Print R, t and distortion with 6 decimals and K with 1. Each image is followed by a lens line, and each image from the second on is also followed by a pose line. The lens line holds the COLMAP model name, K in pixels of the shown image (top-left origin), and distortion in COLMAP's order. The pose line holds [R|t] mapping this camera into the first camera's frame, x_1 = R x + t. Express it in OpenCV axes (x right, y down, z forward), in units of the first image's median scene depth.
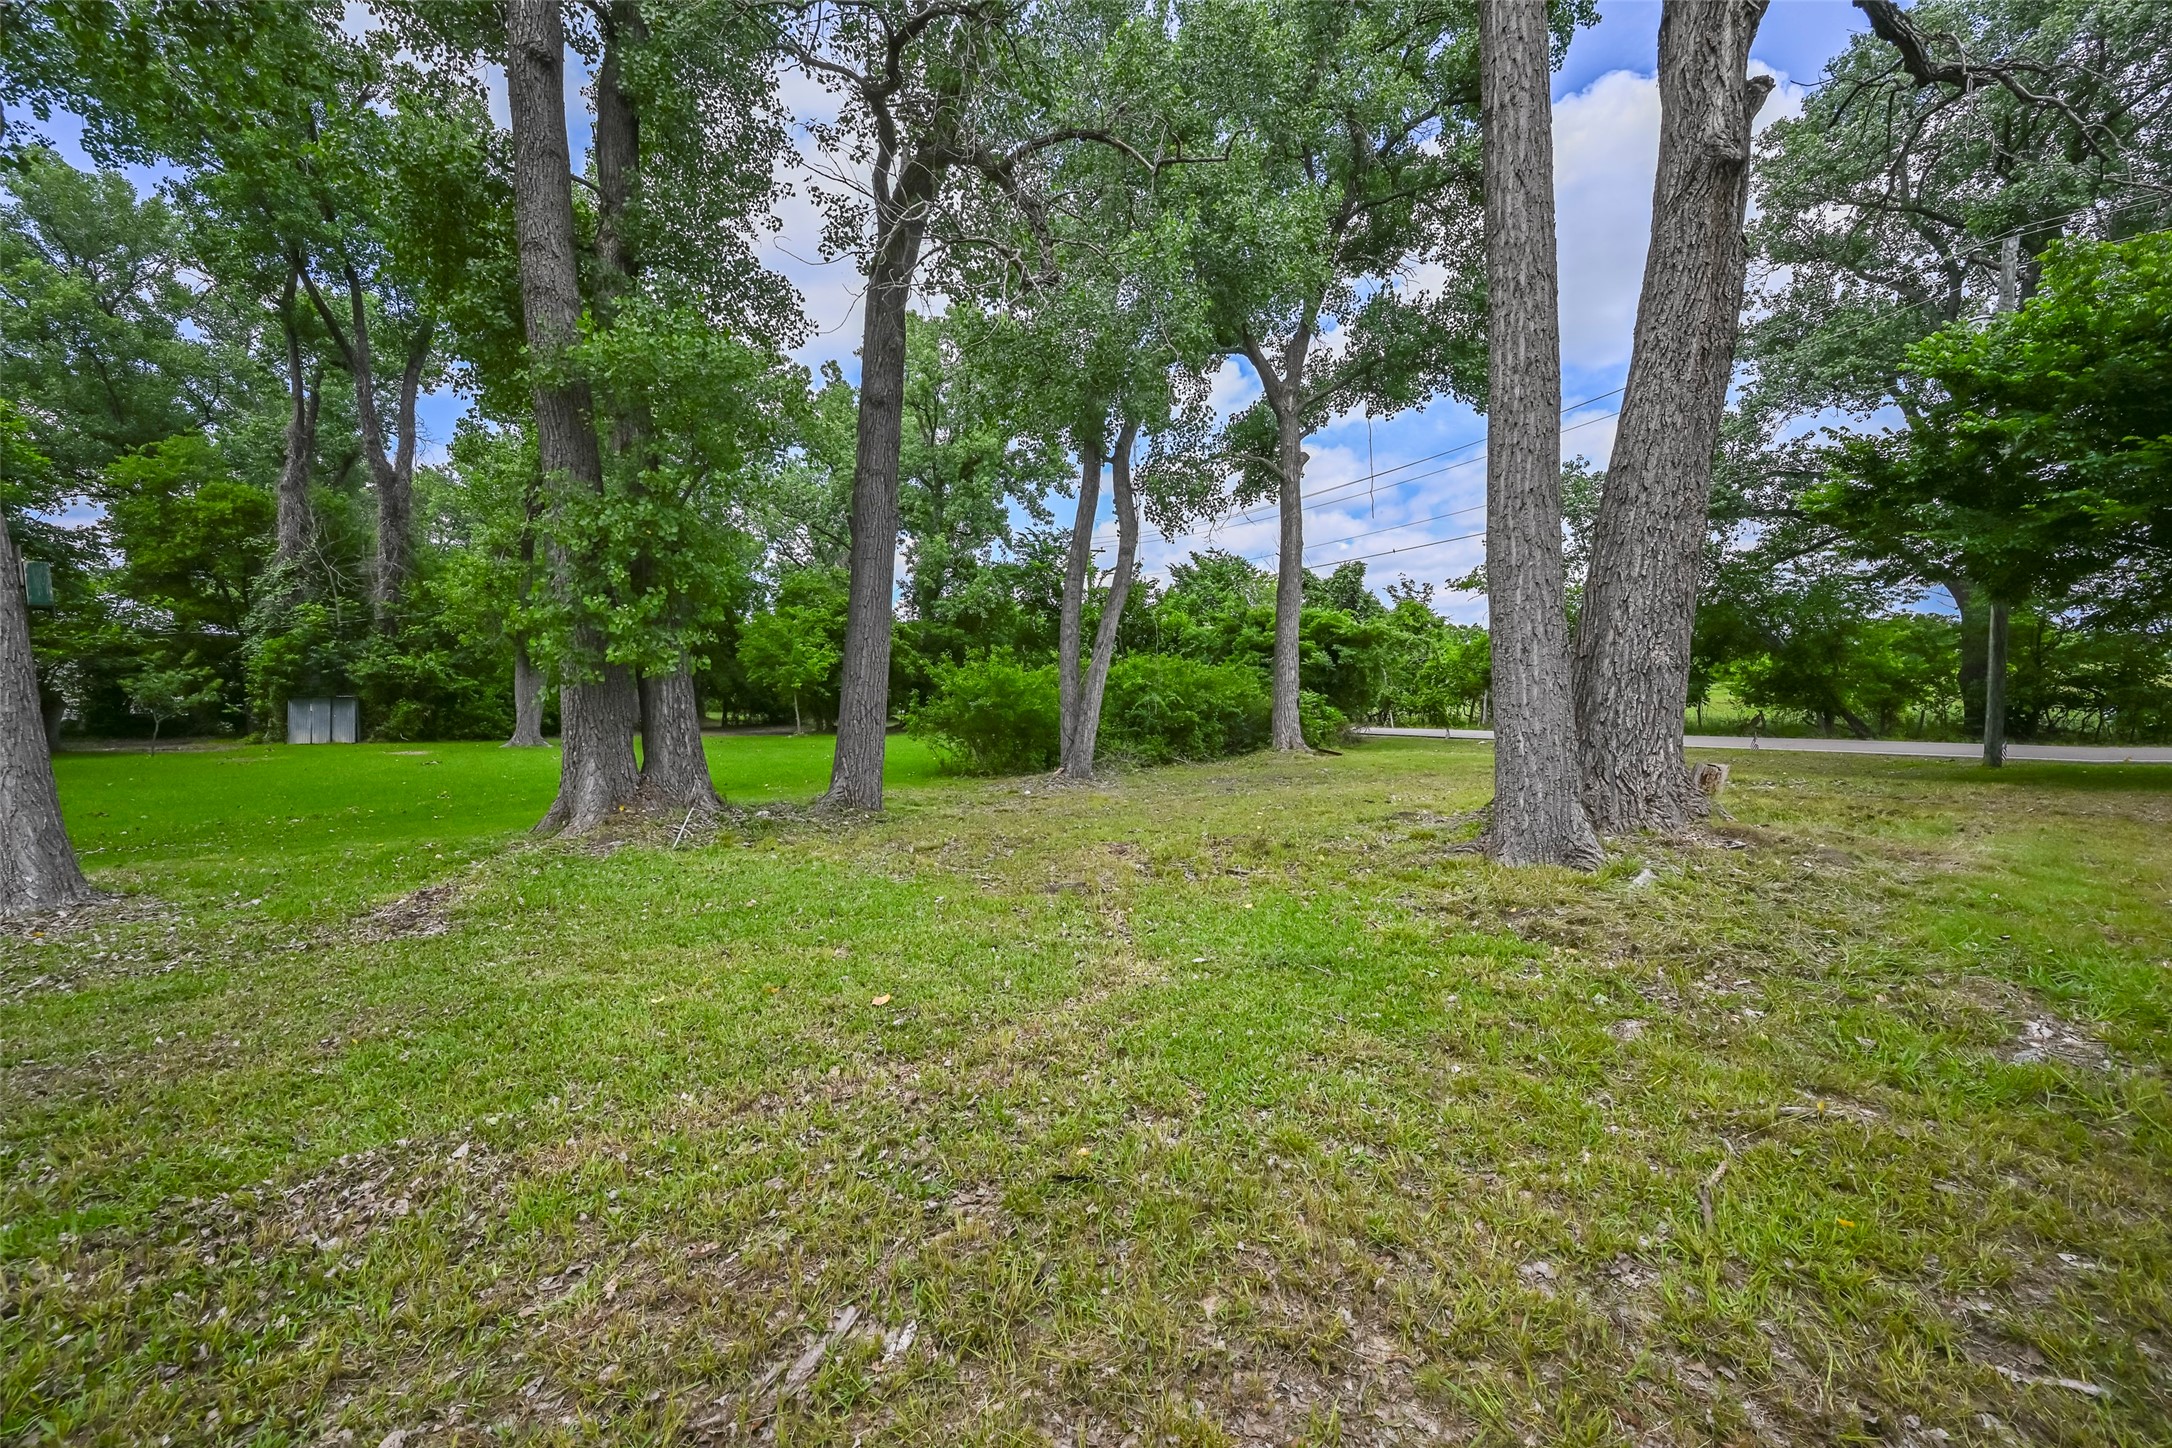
lens RADIAL K [[854.6, 0, 1083.3], [0, 854.6, 721.8], [0, 0, 1]] dist [0.002070, 0.000442]
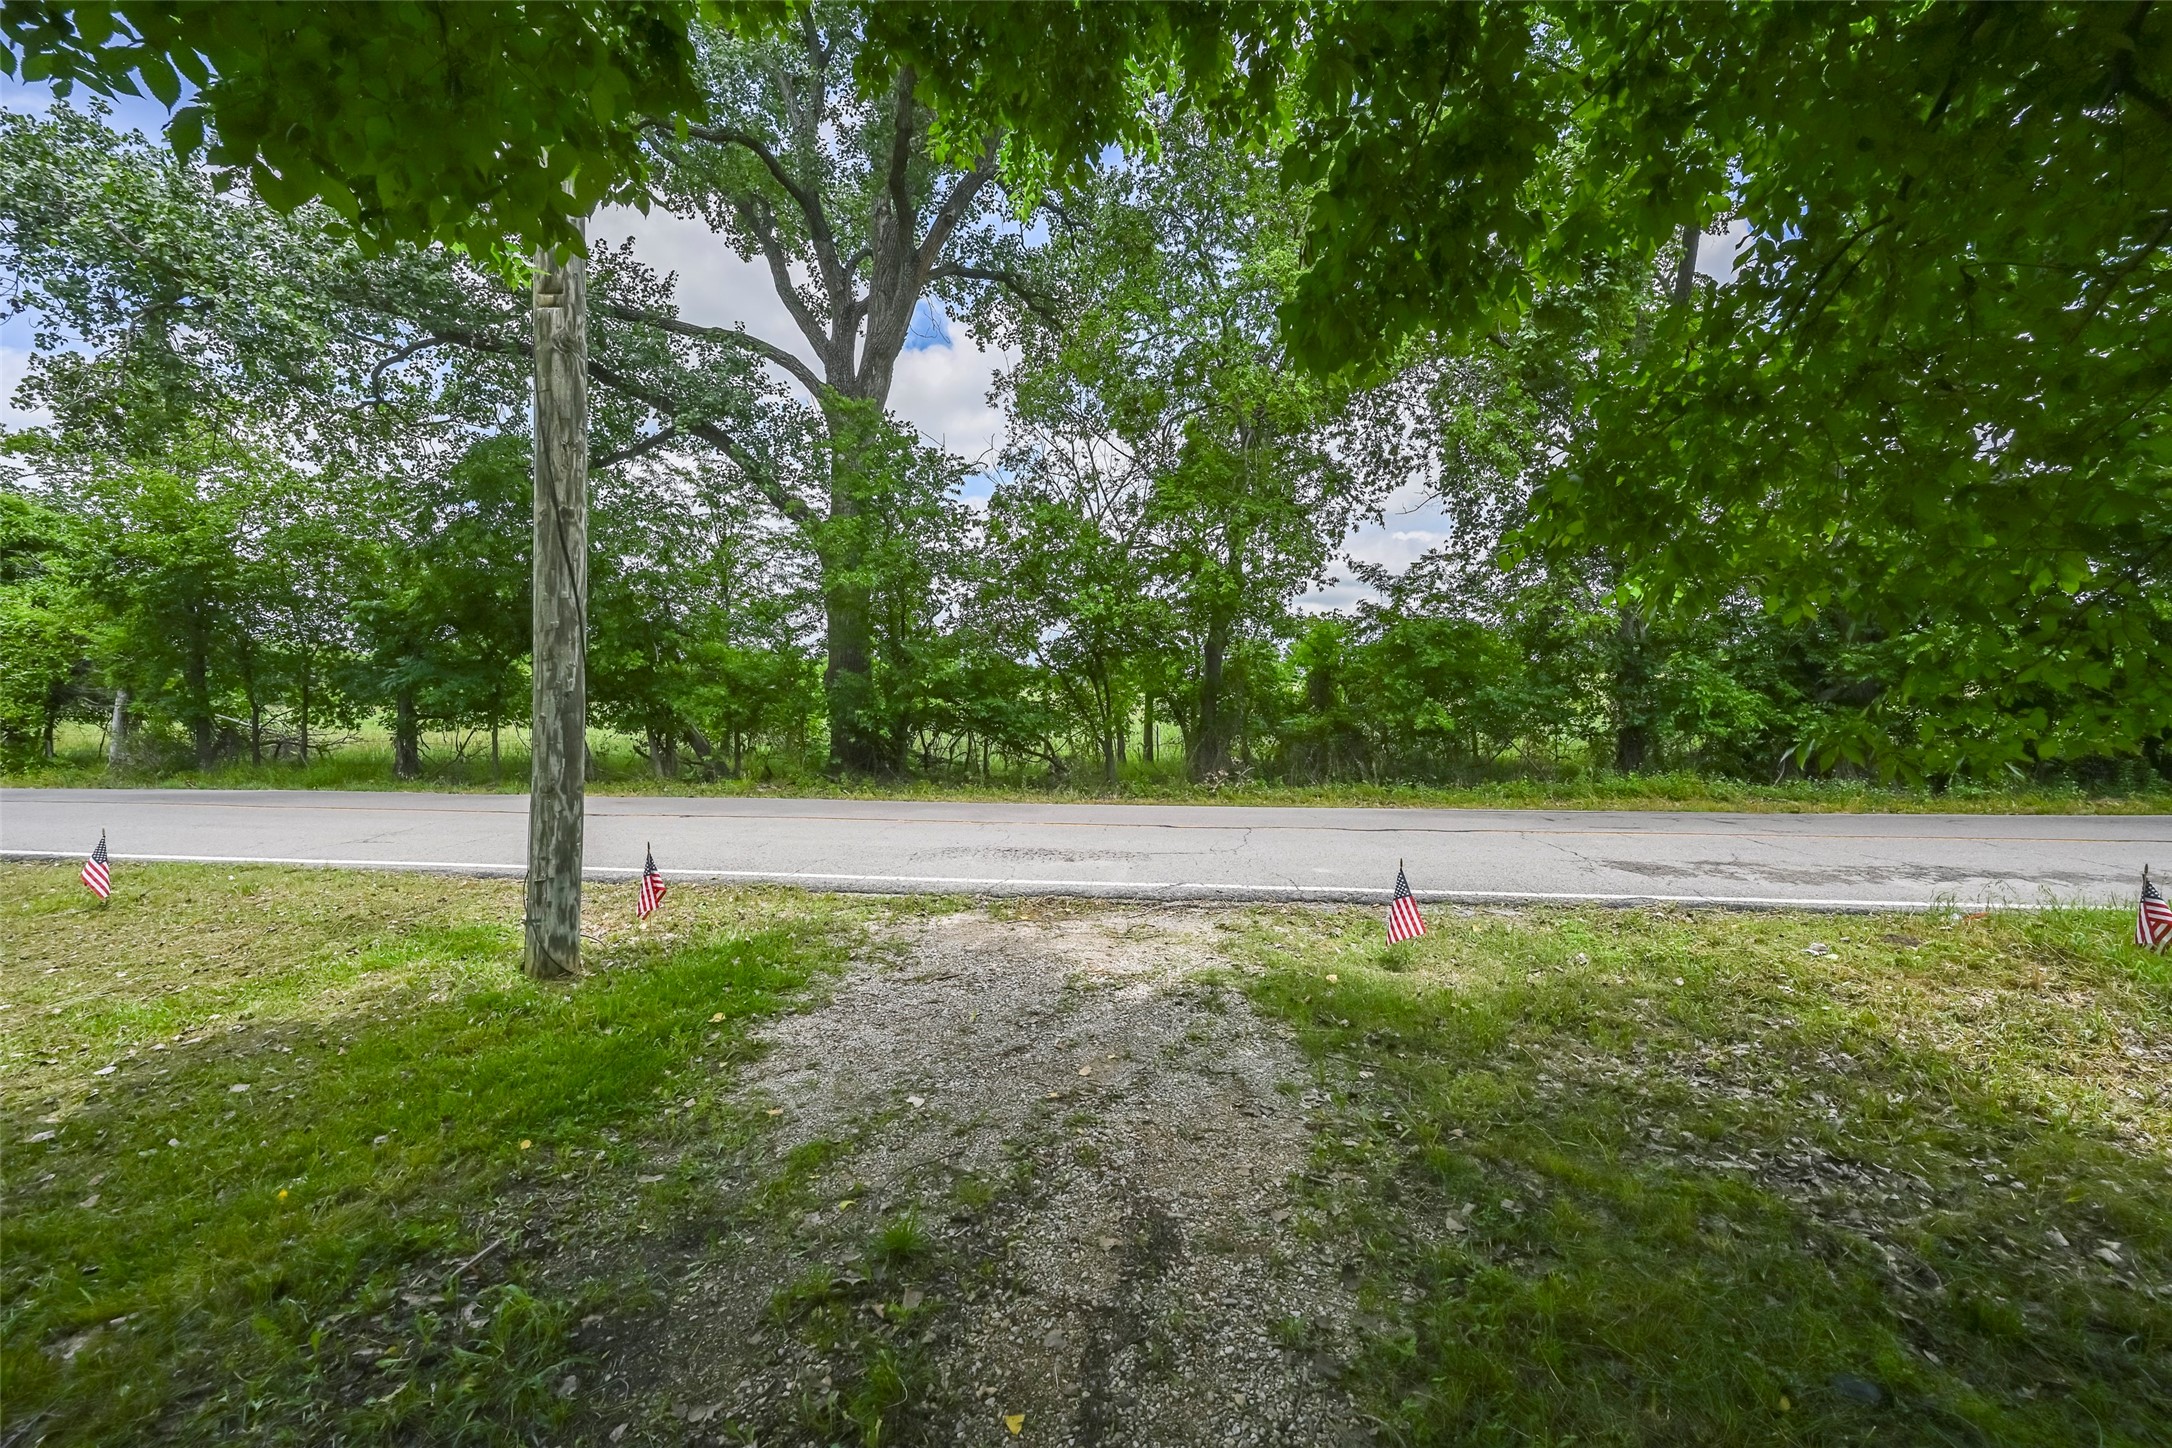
lens RADIAL K [[854.6, 0, 1086.0], [0, 854.6, 721.0], [0, 0, 1]] dist [0.002070, 0.000442]
pose [[0.598899, 0.003244, 0.800818, 0.582924], [0.005257, 0.999954, -0.007982, -0.014723], [-0.800807, 0.008990, 0.598854, 0.432159]]
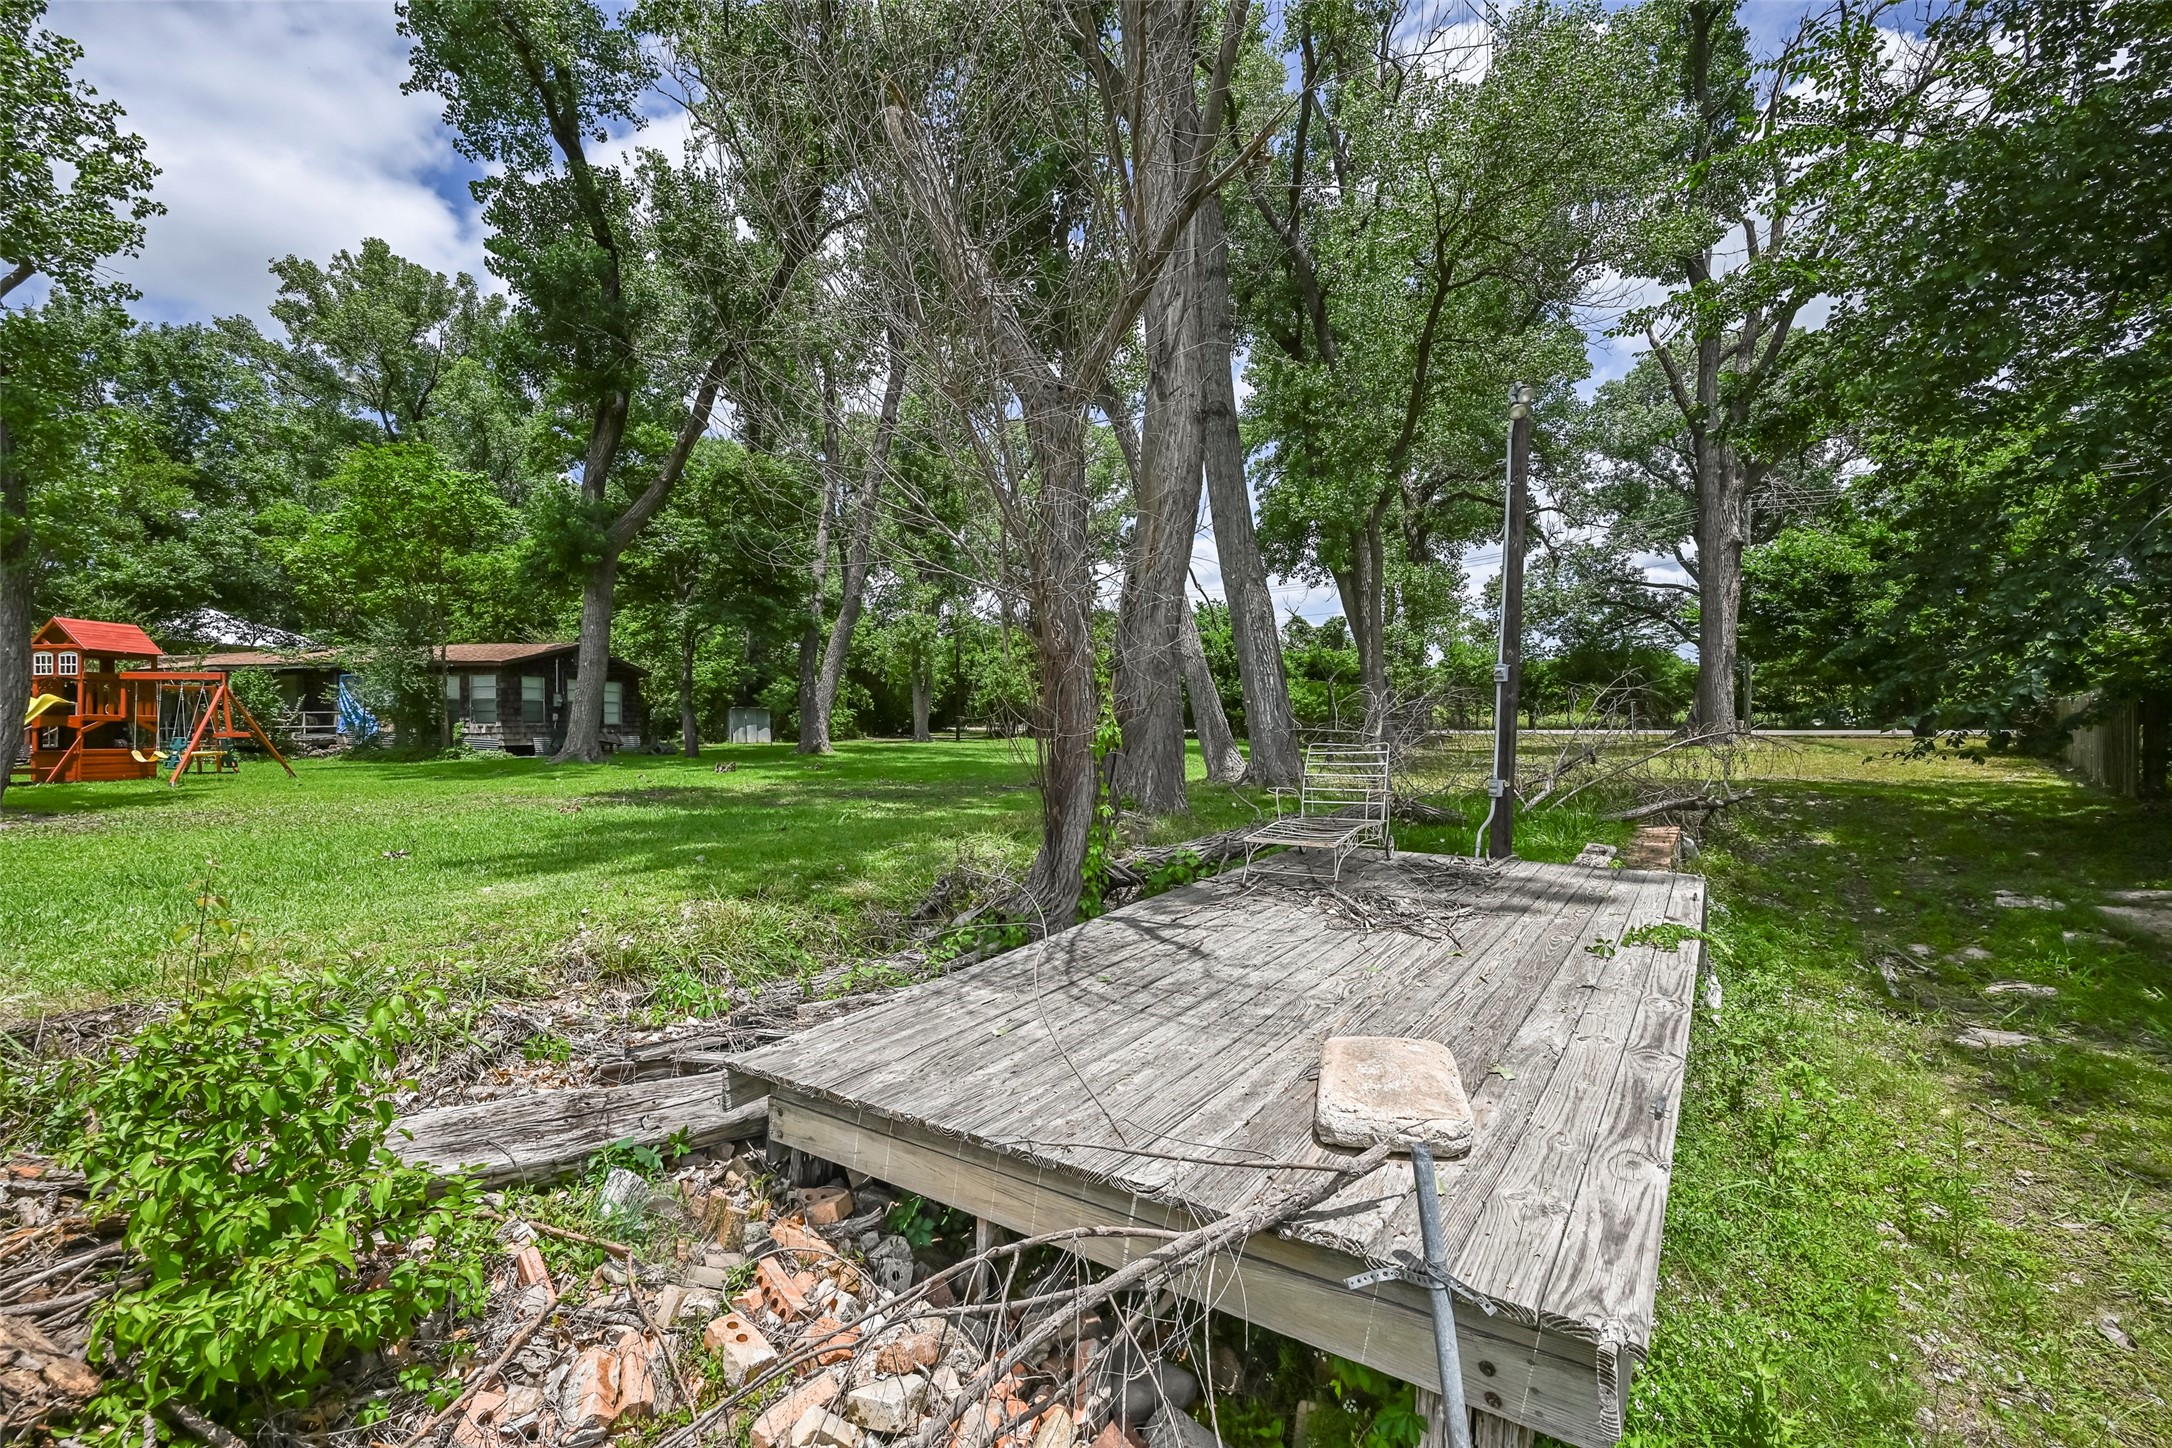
lens RADIAL K [[854.6, 0, 1088.6], [0, 854.6, 722.3], [0, 0, 1]] dist [0.002070, 0.000442]
pose [[0.967840, -0.006699, 0.251477, -0.682277], [0.012476, 0.999693, -0.021386, 0.024962], [-0.251256, 0.023835, 0.967627, -0.423138]]
